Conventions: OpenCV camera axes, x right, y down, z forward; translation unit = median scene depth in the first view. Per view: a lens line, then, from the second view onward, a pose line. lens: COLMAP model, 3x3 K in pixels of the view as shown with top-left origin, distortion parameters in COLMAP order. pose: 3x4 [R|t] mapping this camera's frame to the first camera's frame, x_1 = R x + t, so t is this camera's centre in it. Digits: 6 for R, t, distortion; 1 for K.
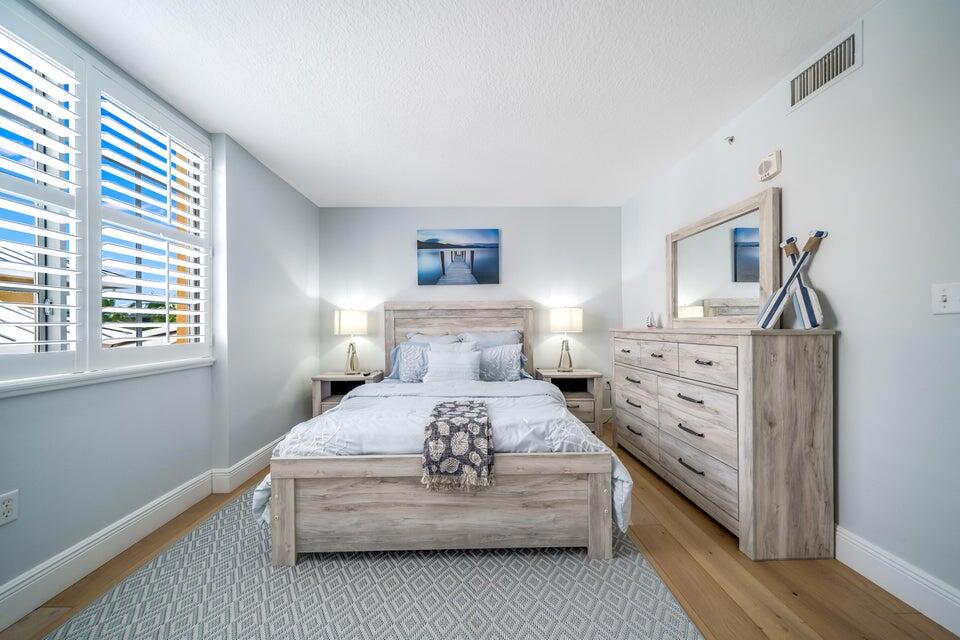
lens RADIAL K [[329.5, 0, 480.1], [0, 329.5, 325.3], [0, 0, 1]] dist [-0.005504, 0.000553]
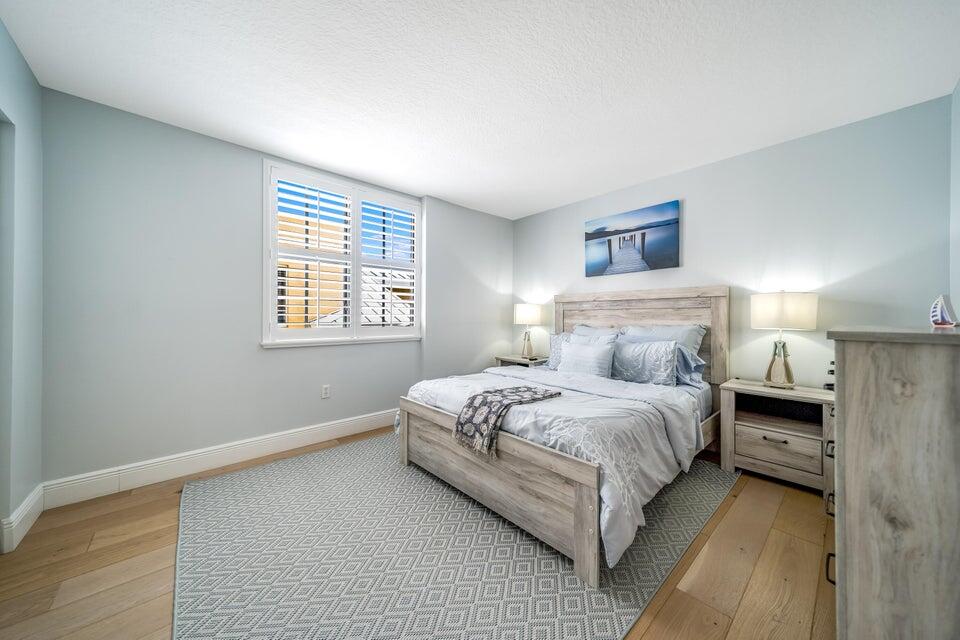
lens RADIAL K [[329.5, 0, 464.2], [0, 329.5, 314.8], [0, 0, 1]] dist [-0.005504, 0.000553]
pose [[0.644146, 0.004408, -0.764890, 0.445624], [-0.007696, 0.999970, -0.000718, -0.004169], [0.764864, 0.006349, 0.644160, 0.092994]]
